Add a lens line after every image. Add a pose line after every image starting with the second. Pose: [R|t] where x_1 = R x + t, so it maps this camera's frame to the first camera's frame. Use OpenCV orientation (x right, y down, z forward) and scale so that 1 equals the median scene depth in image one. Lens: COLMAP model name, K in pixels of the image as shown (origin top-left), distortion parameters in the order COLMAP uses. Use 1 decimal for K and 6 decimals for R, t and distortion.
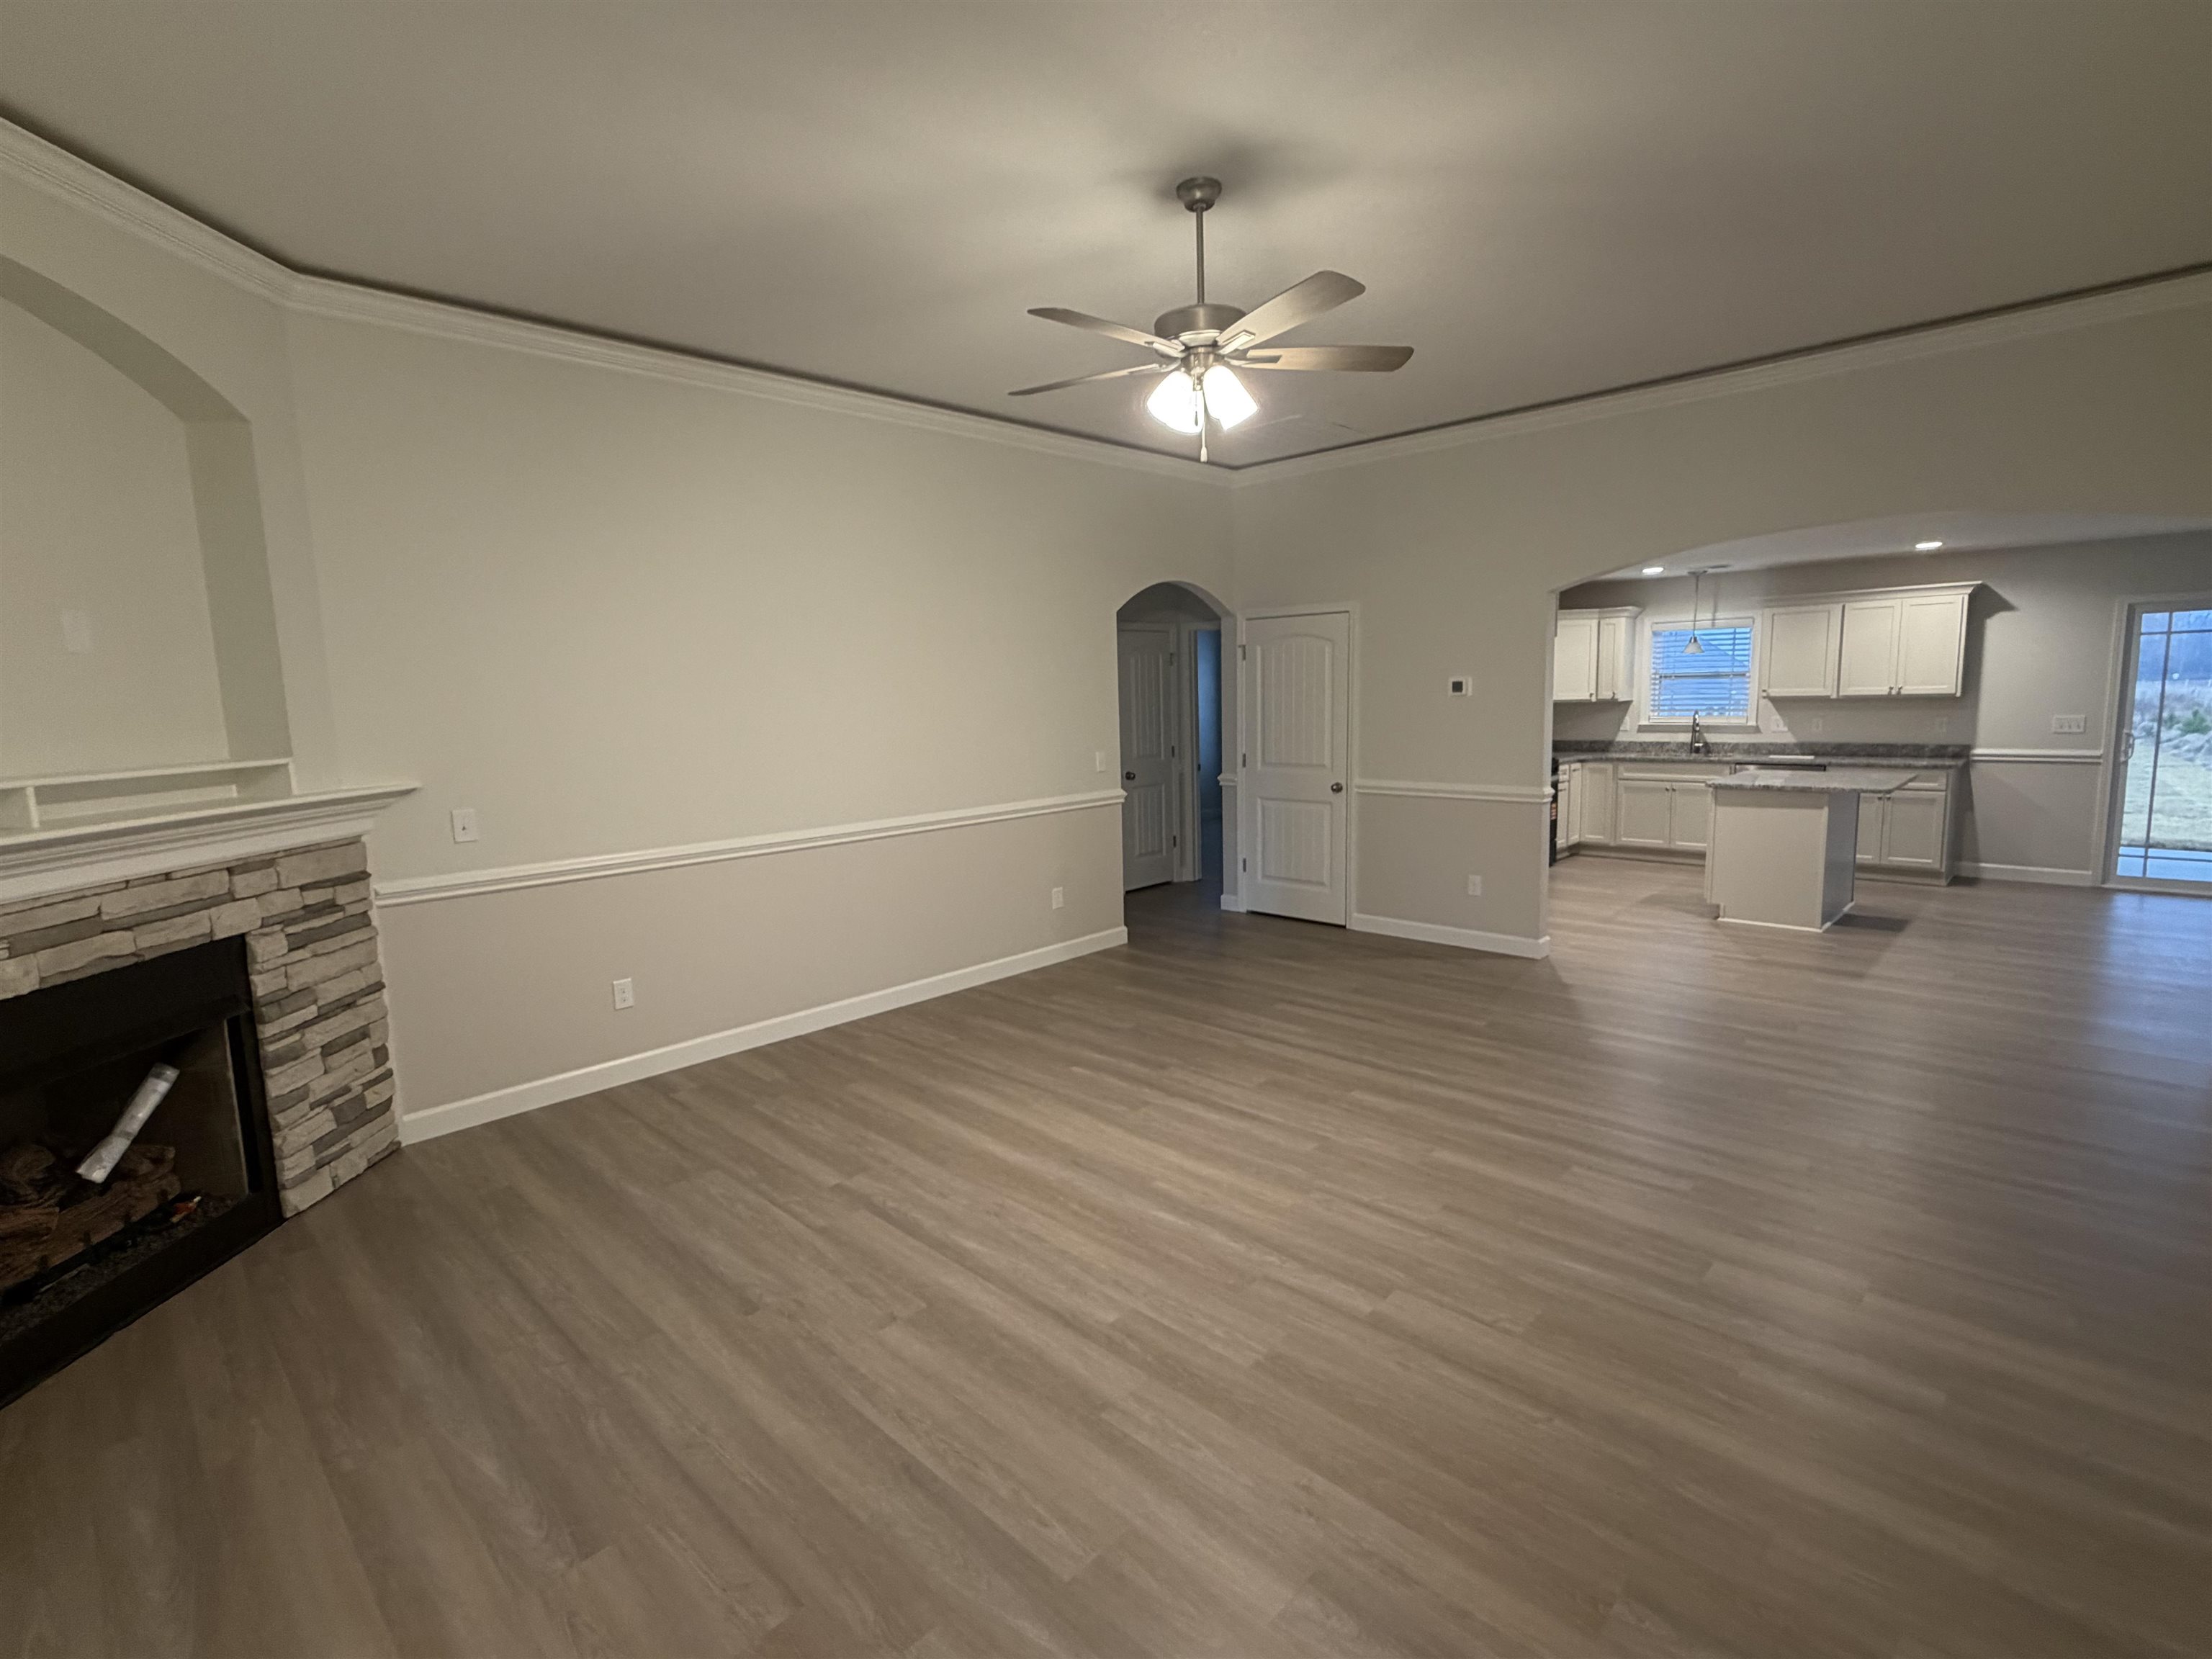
lens RADIAL K [[1042.4, 0, 1104.0], [0, 1042.4, 830.4], [0, 0, 1]] dist [0.000691, 0.000187]
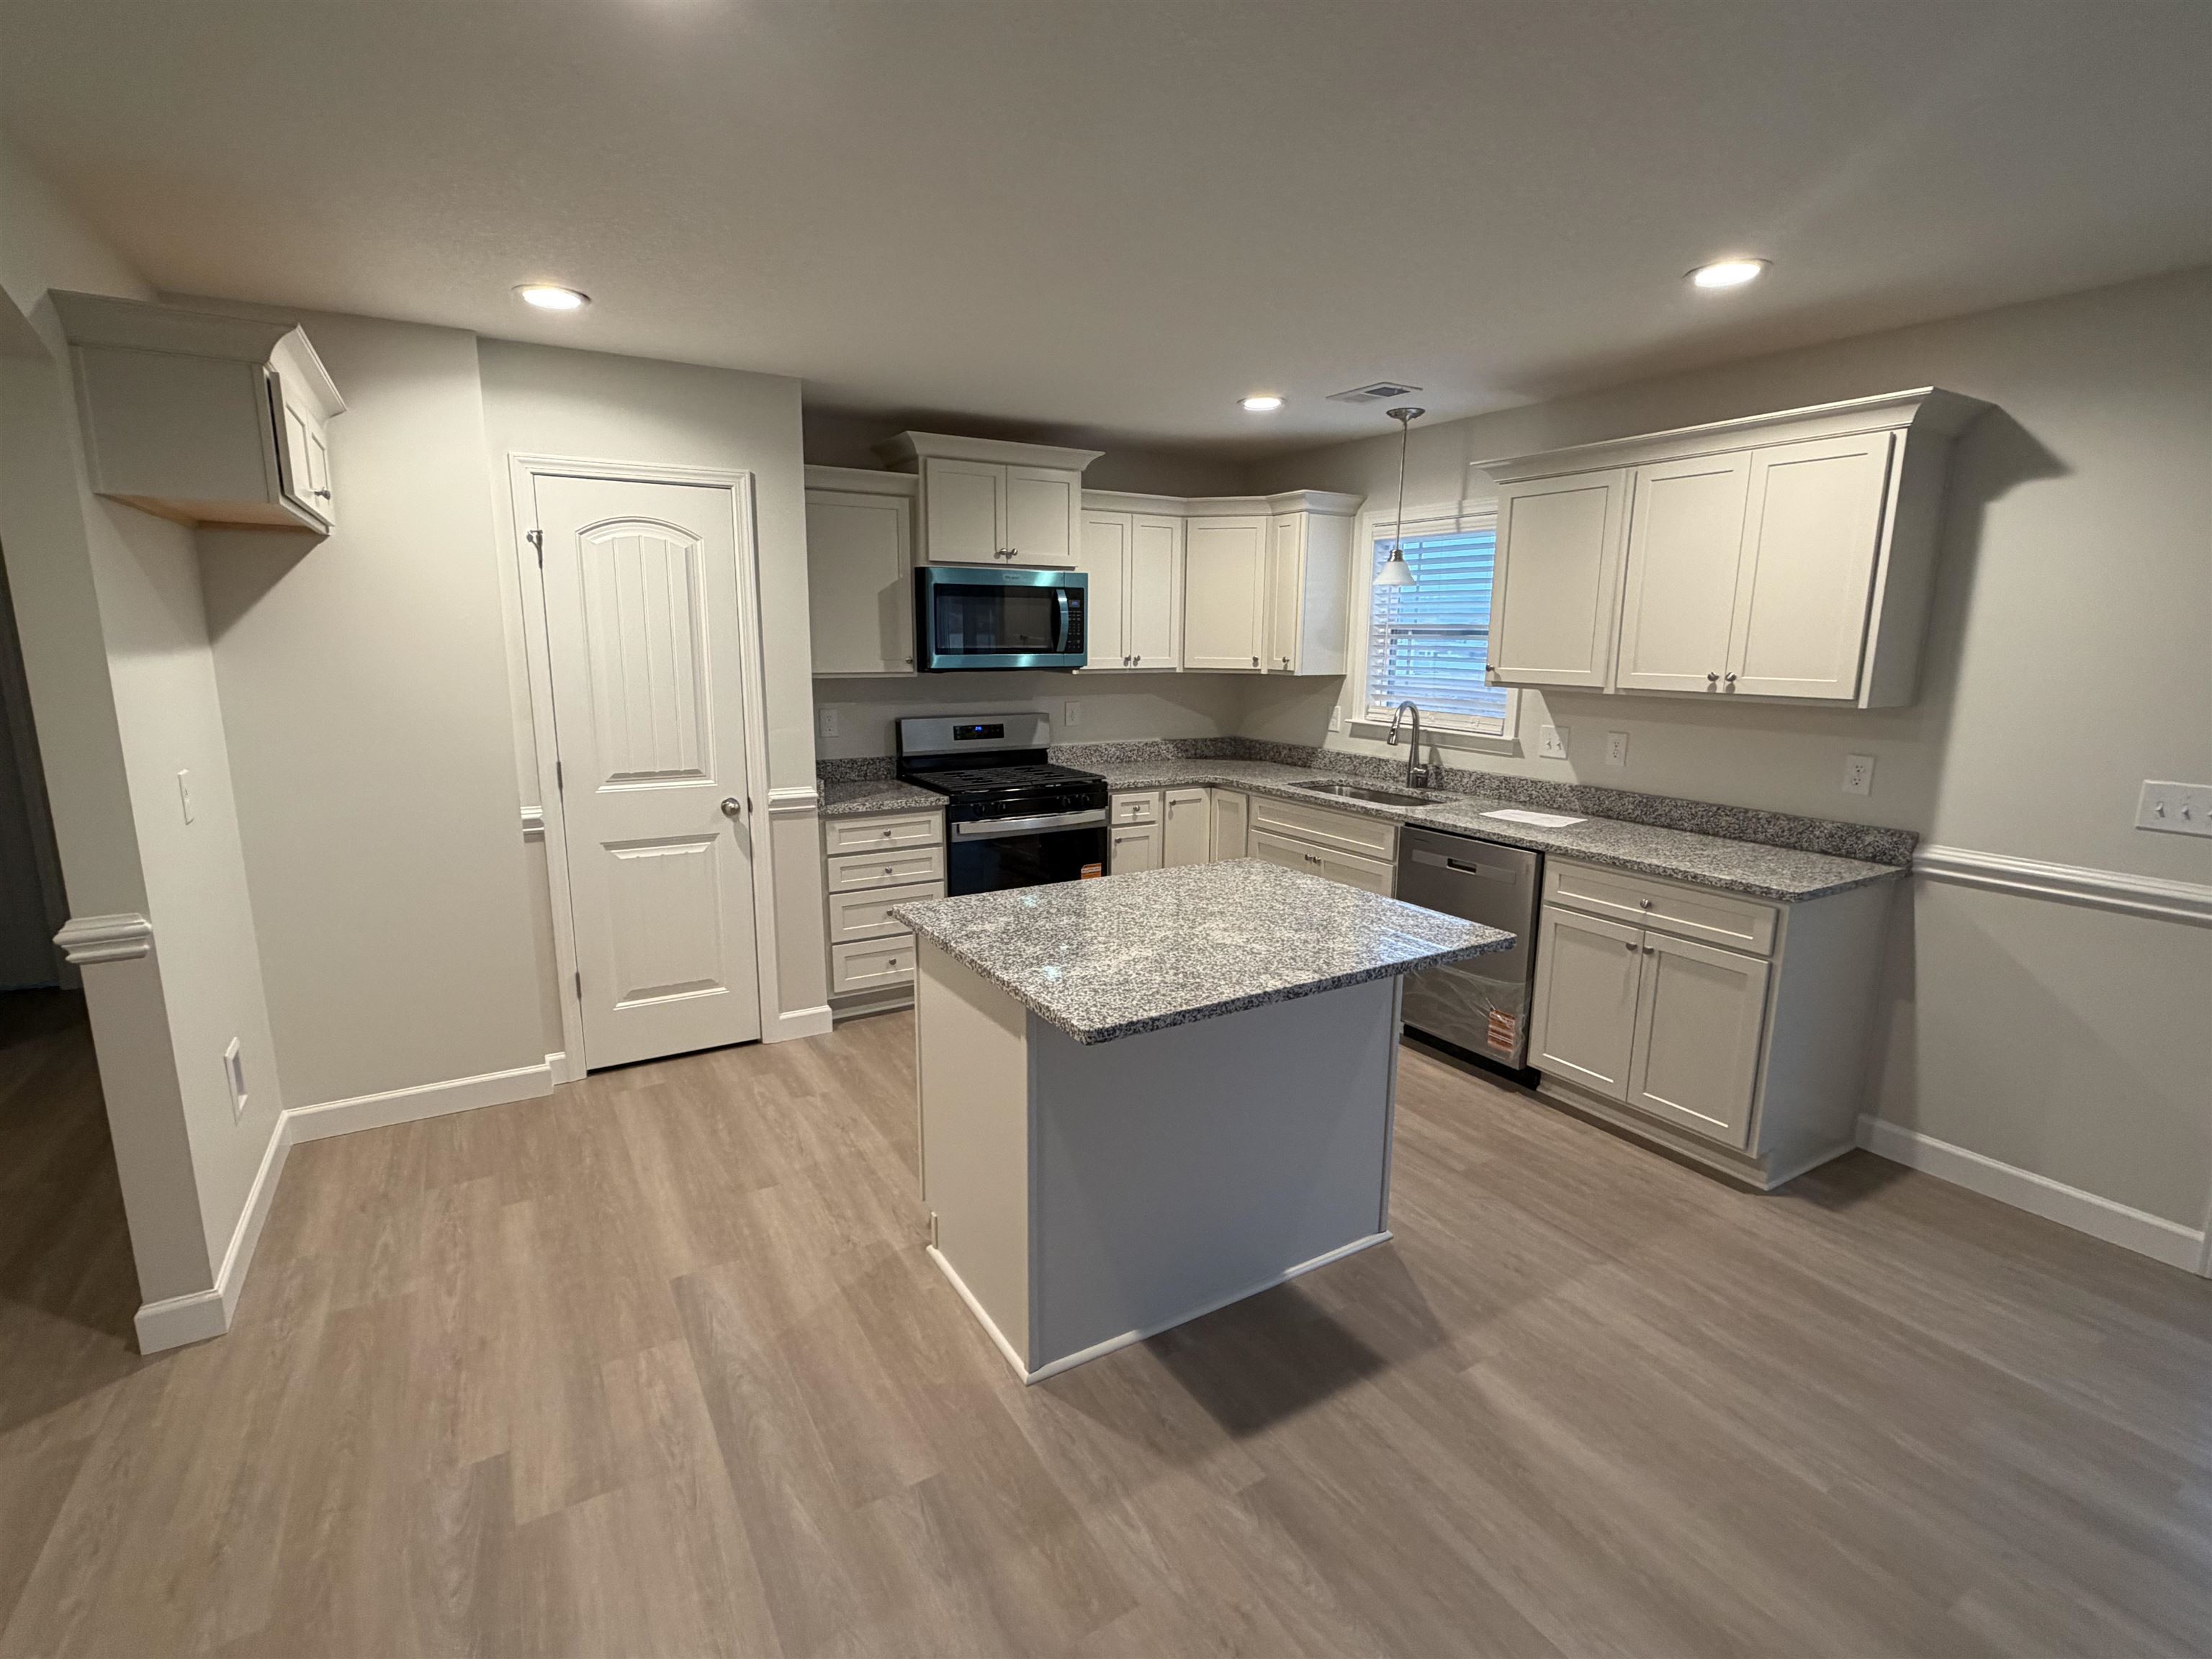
lens RADIAL K [[1042.4, 0, 1105.6], [0, 1042.4, 830.8], [0, 0, 1]] dist [0.000691, 0.000187]
pose [[0.962359, 0.078492, -0.260202, 0.578499], [-0.061450, 0.995436, 0.073008, -0.083673], [0.264745, -0.054271, 0.962790, 0.493910]]
